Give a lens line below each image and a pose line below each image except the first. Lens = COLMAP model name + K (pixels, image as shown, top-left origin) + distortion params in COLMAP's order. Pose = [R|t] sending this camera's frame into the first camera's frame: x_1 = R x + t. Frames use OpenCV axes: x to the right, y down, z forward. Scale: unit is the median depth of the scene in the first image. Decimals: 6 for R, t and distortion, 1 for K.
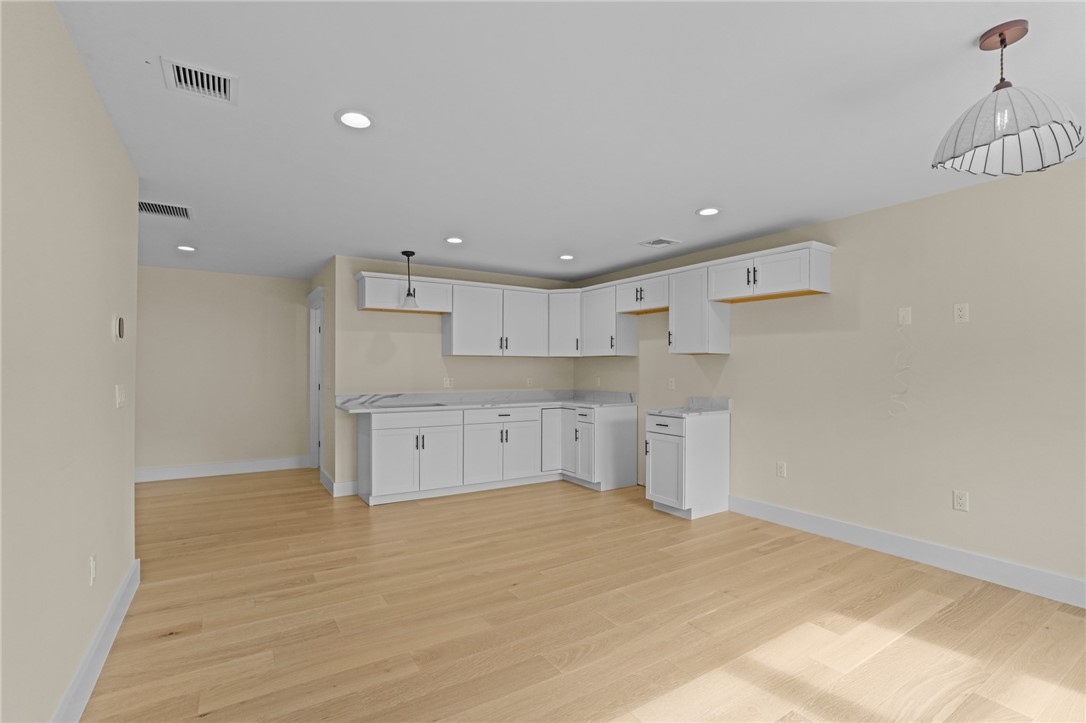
lens RADIAL K [[499.1, 0, 539.3], [0, 499.1, 366.5], [0, 0, 1]] dist [-0.000247, -0.000020]
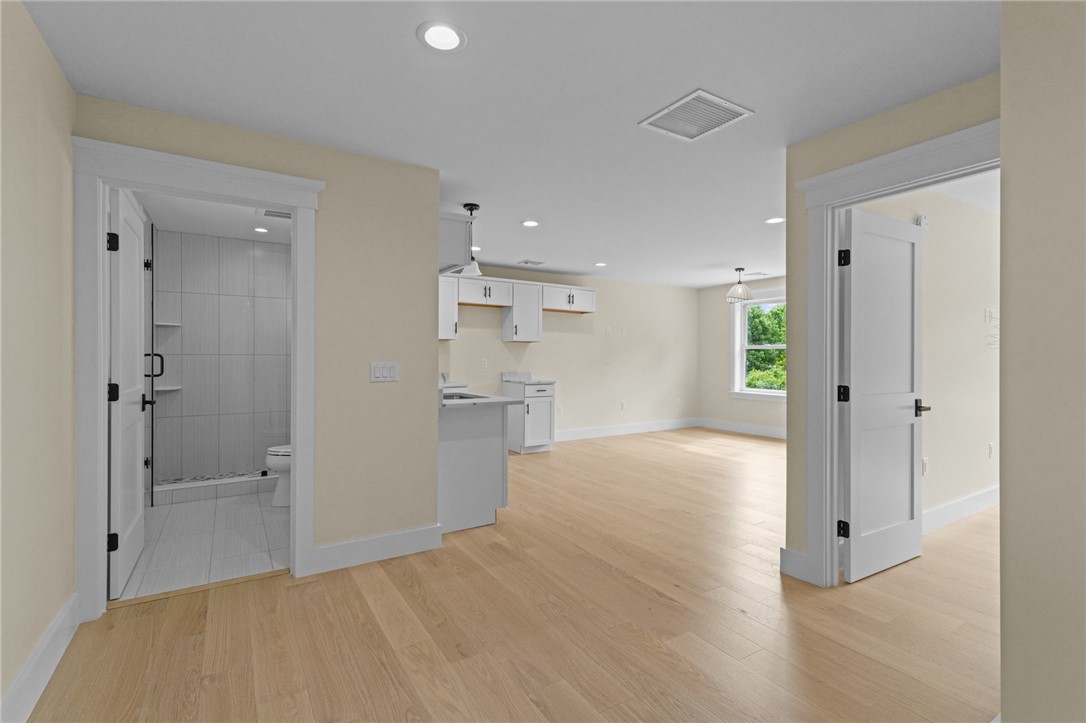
lens RADIAL K [[499.1, 0, 538.6], [0, 499.1, 359.6], [0, 0, 1]] dist [-0.000247, -0.000020]
pose [[0.013490, -0.001560, 0.999908, -1.218131], [-0.003936, 0.999991, 0.001613, 0.026114], [-0.999901, -0.003958, 0.013484, 1.010634]]
